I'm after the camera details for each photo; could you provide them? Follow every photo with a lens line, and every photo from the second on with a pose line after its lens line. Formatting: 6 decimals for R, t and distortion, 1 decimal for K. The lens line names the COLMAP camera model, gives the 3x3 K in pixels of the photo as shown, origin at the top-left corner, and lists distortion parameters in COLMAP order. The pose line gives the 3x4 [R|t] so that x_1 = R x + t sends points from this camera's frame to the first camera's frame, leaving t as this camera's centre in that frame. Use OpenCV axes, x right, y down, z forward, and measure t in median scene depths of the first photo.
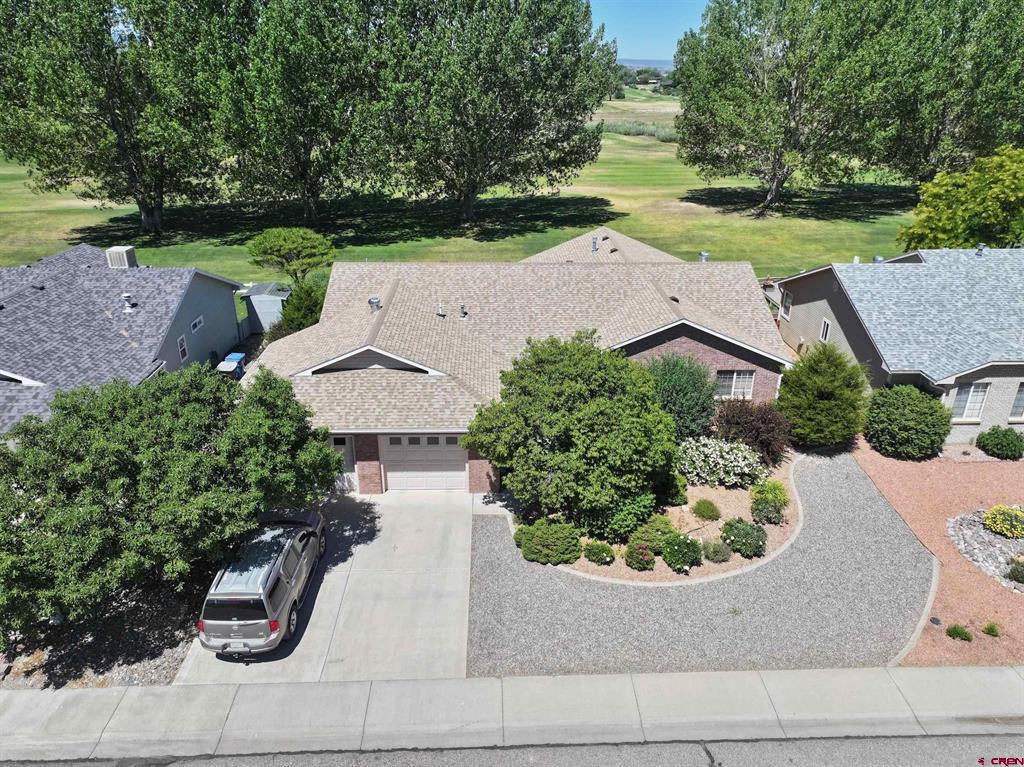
lens RADIAL K [[717.1, 0, 514.1], [0, 717.1, 380.3], [0, 0, 1]] dist [-0.004375, 0.017353]
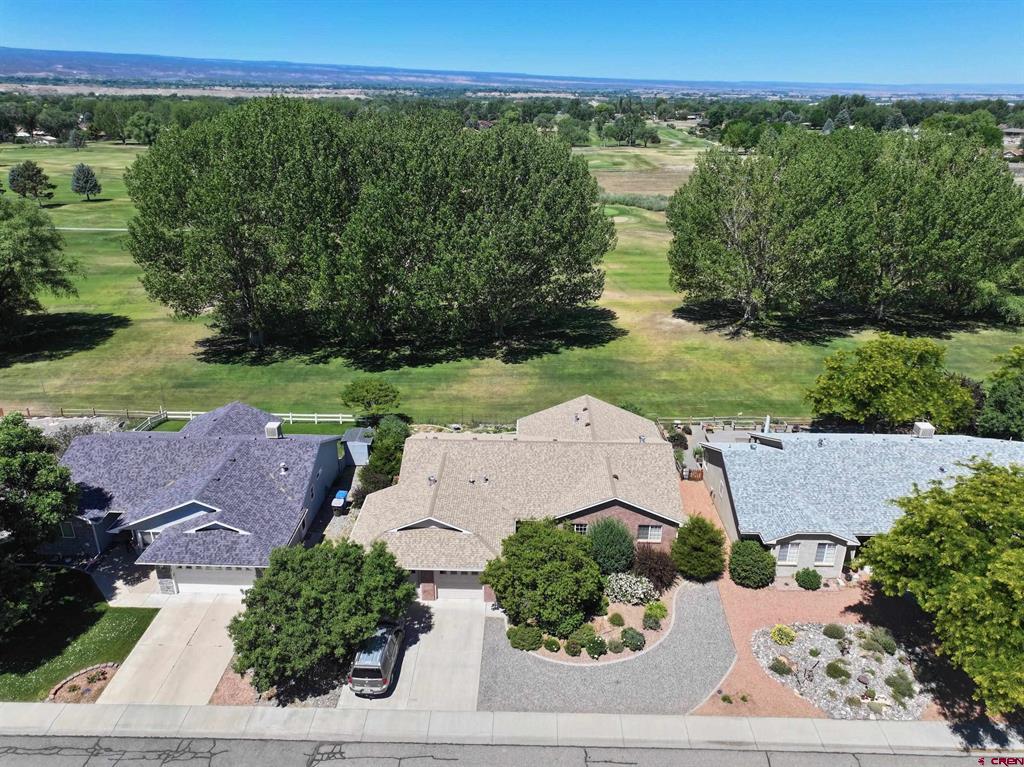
lens RADIAL K [[717.1, 0, 514.1], [0, 717.1, 380.3], [0, 0, 1]] dist [-0.004375, 0.017353]
pose [[0.998364, 0.021766, -0.052872, 0.093990], [-0.023062, 0.999445, -0.024026, -0.355065], [0.052320, 0.025206, 0.998312, -0.781848]]
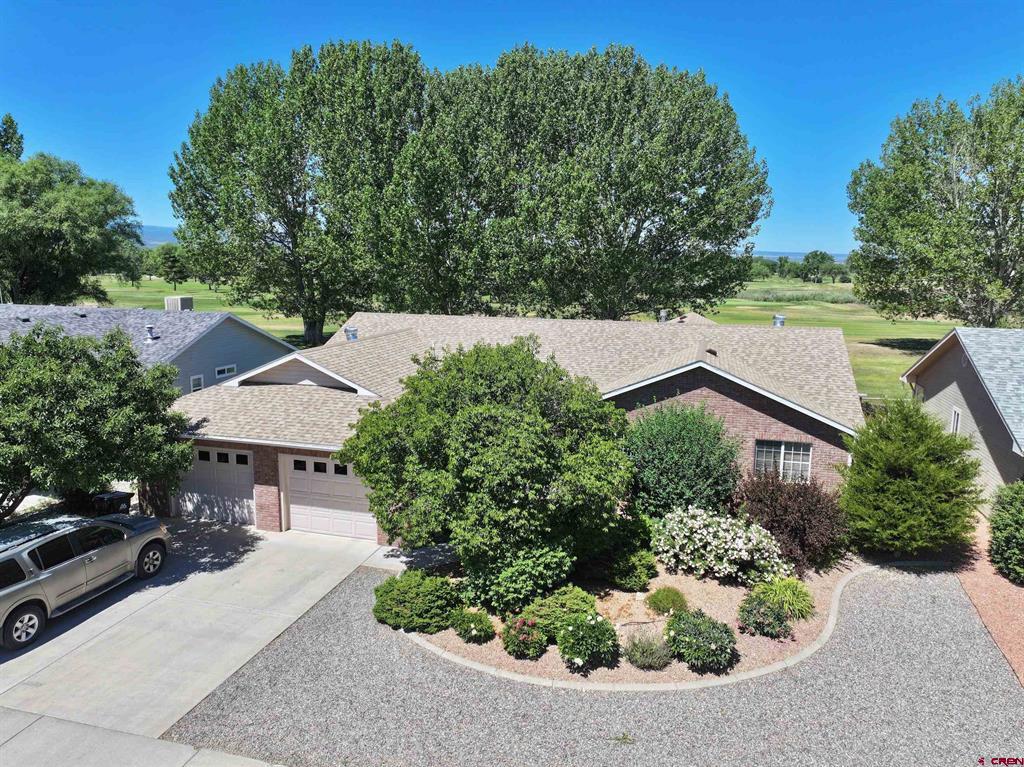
lens RADIAL K [[717.1, 0, 514.1], [0, 717.1, 380.3], [0, 0, 1]] dist [-0.004375, 0.017353]
pose [[0.953136, 0.053206, -0.297826, 0.313521], [-0.124496, 0.966182, -0.225819, 0.147563], [0.275739, 0.252314, 0.927527, 0.282305]]
